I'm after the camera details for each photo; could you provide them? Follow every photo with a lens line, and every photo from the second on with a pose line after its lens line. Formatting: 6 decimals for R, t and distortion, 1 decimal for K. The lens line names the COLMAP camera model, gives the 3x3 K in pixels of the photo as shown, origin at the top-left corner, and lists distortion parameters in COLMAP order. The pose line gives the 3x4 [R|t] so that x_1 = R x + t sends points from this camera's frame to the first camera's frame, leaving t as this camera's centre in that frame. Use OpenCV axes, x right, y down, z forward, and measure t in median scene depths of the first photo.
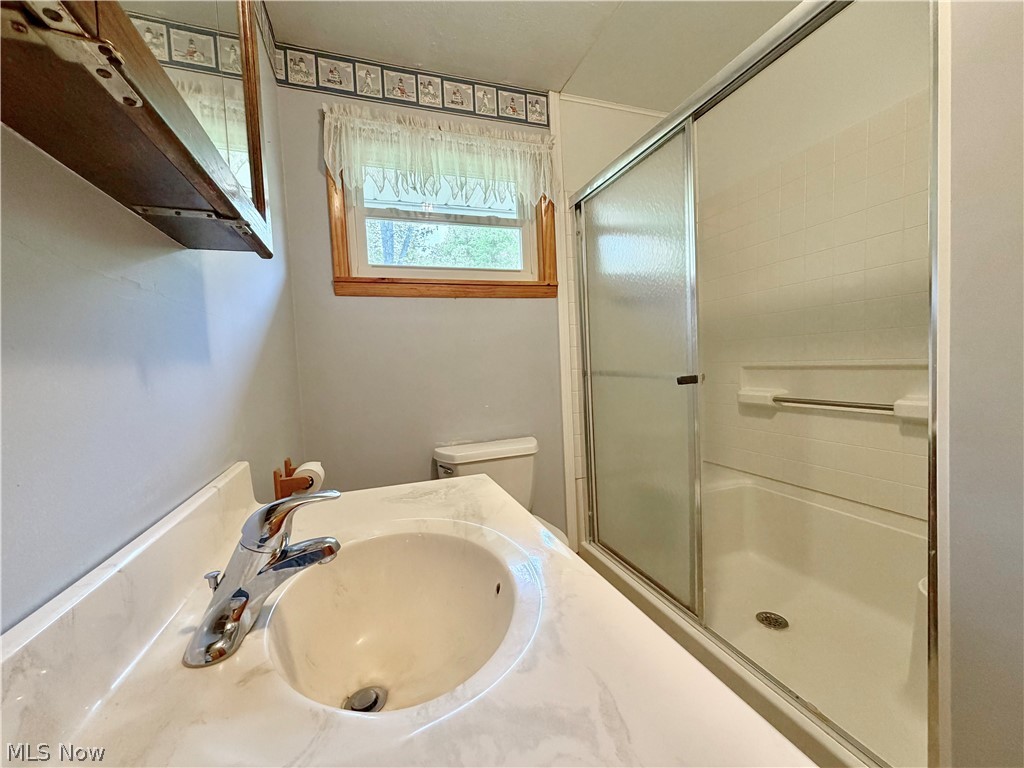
lens RADIAL K [[409.1, 0, 509.1], [0, 409.1, 385.9], [0, 0, 1]] dist [-0.001266, -0.000091]
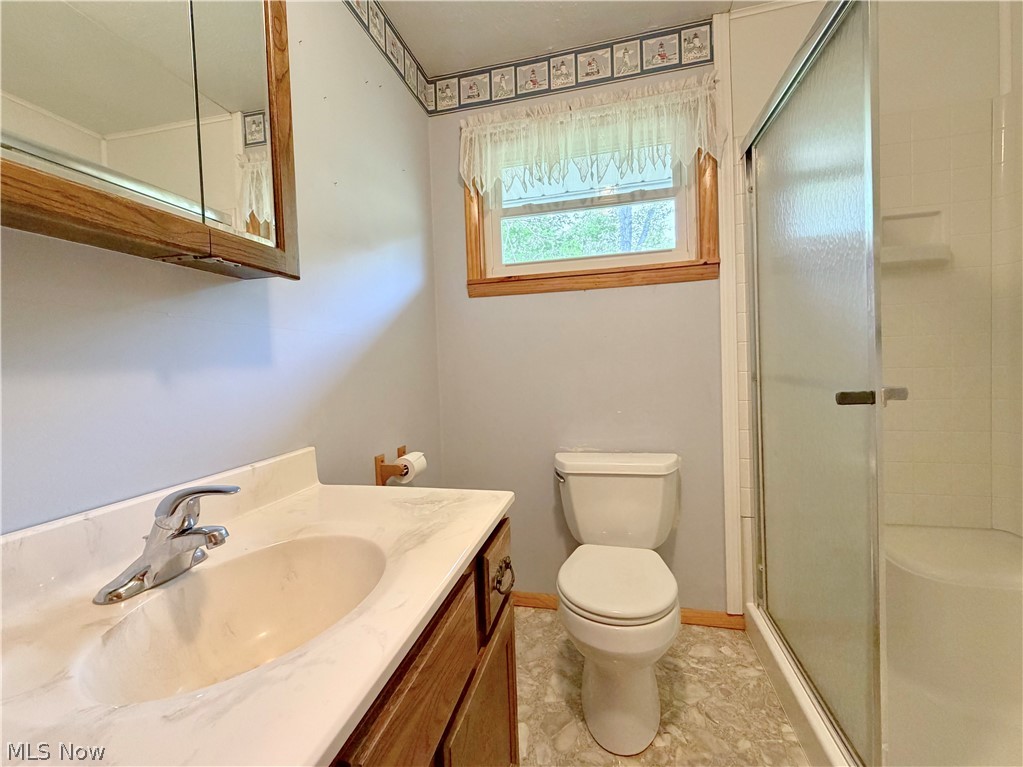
lens RADIAL K [[423.6, 0, 510.2], [0, 423.6, 376.1], [0, 0, 1]] dist [0.000211, 0.000061]
pose [[0.839123, 0.031496, -0.543029, 0.258264], [-0.033104, 0.999429, 0.006814, -0.026364], [0.542933, 0.012259, 0.839686, 0.128818]]
